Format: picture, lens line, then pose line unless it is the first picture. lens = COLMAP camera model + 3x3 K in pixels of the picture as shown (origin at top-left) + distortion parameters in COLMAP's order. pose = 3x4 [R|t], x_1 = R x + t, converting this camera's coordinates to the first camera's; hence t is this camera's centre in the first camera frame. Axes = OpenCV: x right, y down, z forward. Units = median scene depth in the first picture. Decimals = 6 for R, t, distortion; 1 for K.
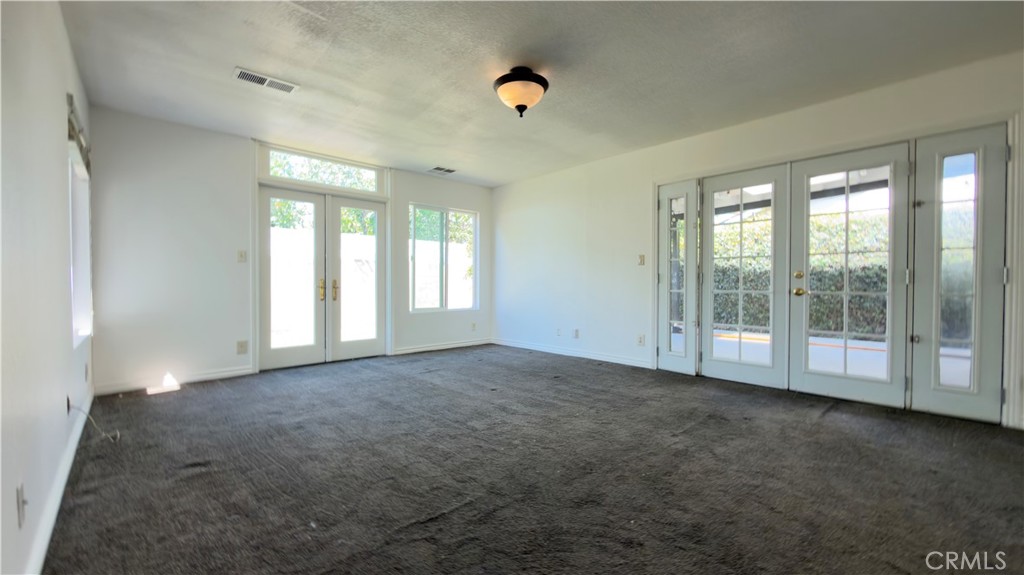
lens RADIAL K [[403.8, 0, 512.8], [0, 403.8, 288.3], [0, 0, 1]] dist [0.004687, 0.000260]
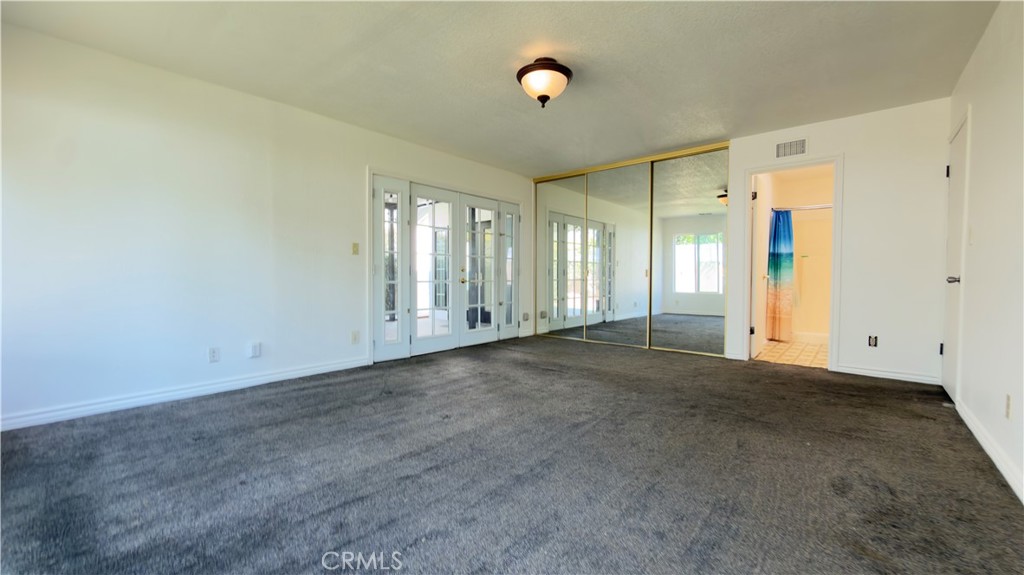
lens RADIAL K [[403.8, 0, 512.0], [0, 403.8, 285.7], [0, 0, 1]] dist [0.004687, 0.000260]
pose [[-0.087076, -0.027842, 0.995813, -0.789719], [0.005623, 0.999580, 0.028439, -0.014726], [-0.996186, 0.008076, -0.086882, 0.934271]]
